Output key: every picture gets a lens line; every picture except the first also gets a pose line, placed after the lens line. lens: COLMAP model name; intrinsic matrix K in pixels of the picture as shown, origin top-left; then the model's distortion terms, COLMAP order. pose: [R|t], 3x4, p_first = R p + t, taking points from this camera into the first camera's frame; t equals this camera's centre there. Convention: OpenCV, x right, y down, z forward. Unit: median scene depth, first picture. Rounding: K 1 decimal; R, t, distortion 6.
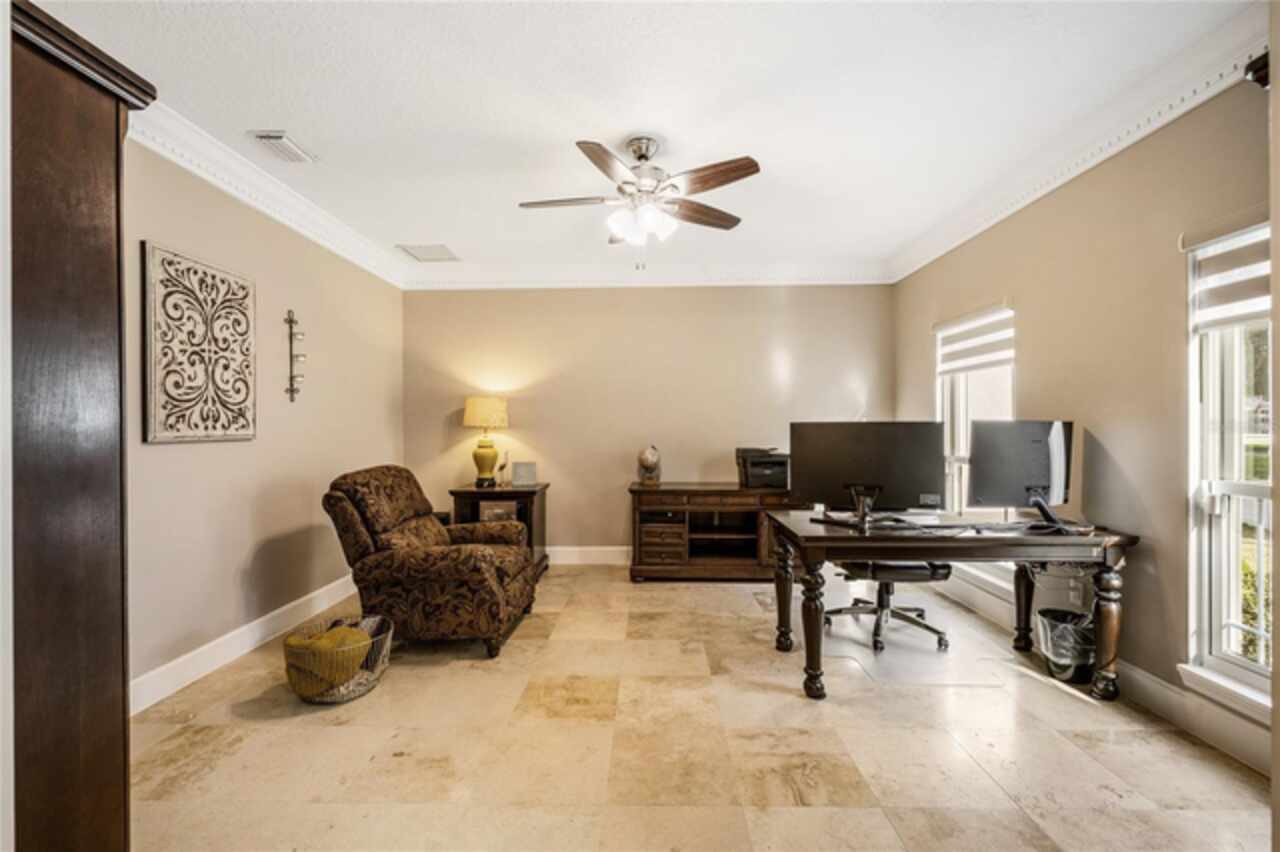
lens RADIAL K [[522.2, 0, 632.4], [0, 522.2, 428.5], [0, 0, 1]] dist [0.003327, 0.000185]
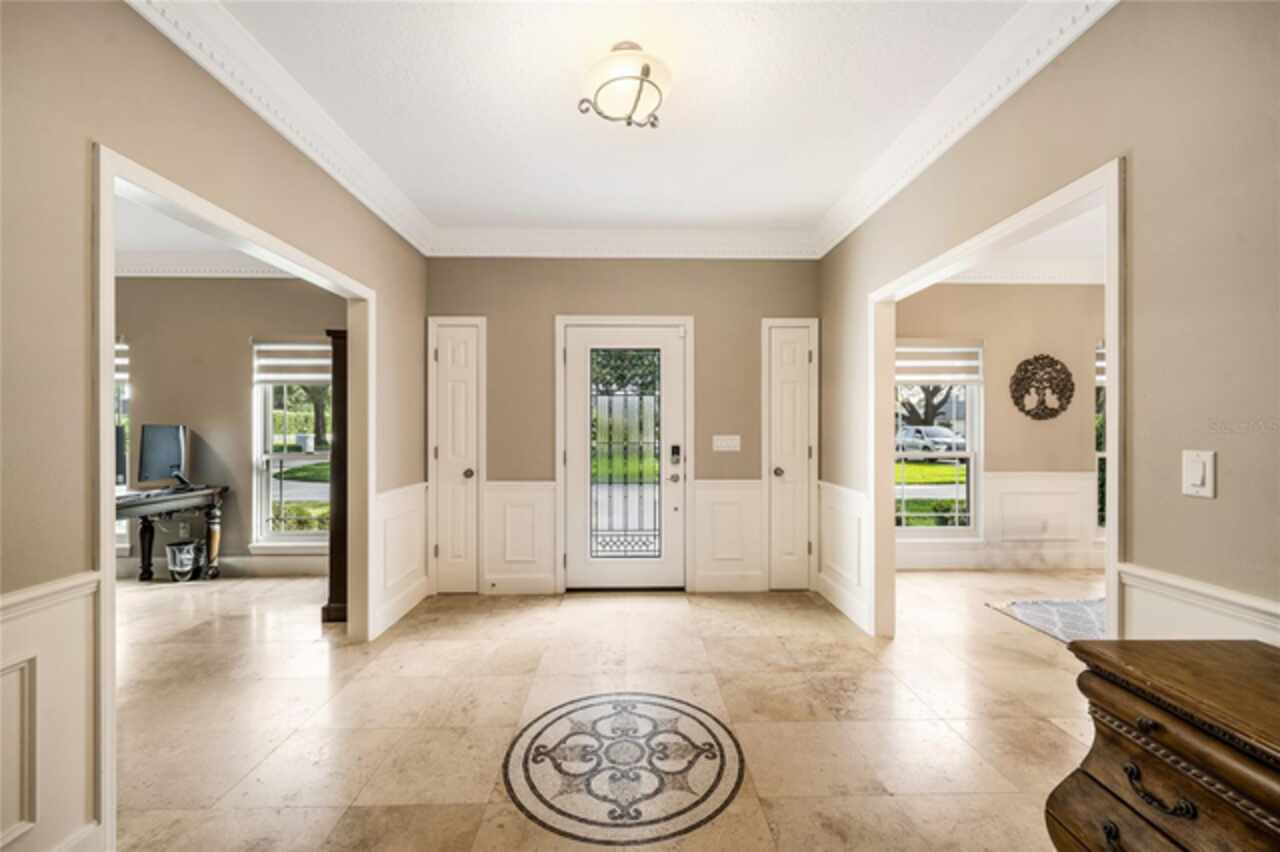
lens RADIAL K [[522.2, 0, 653.3], [0, 522.2, 431.3], [0, 0, 1]] dist [0.003327, 0.000185]
pose [[-0.066117, 0.002195, 0.997809, -0.731064], [0.001154, 0.999997, -0.002124, 0.007549], [-0.997811, 0.001011, -0.066119, -0.293531]]
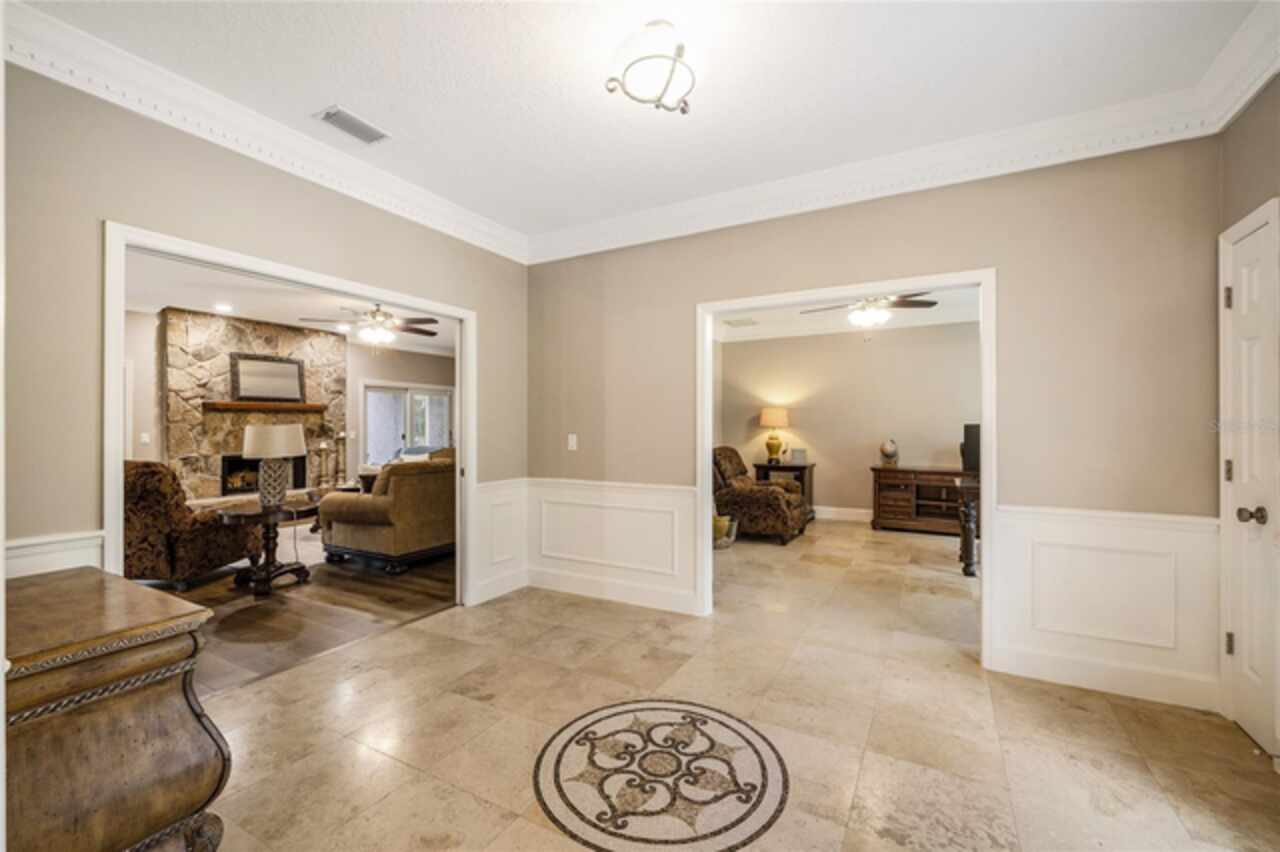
lens RADIAL K [[522.2, 0, 631.9], [0, 522.2, 426.9], [0, 0, 1]] dist [0.003327, 0.000185]
pose [[0.879283, 0.003089, -0.476289, 0.134014], [-0.005049, 0.999983, -0.002836, 0.007452], [0.476273, 0.004899, 0.879284, -0.832097]]
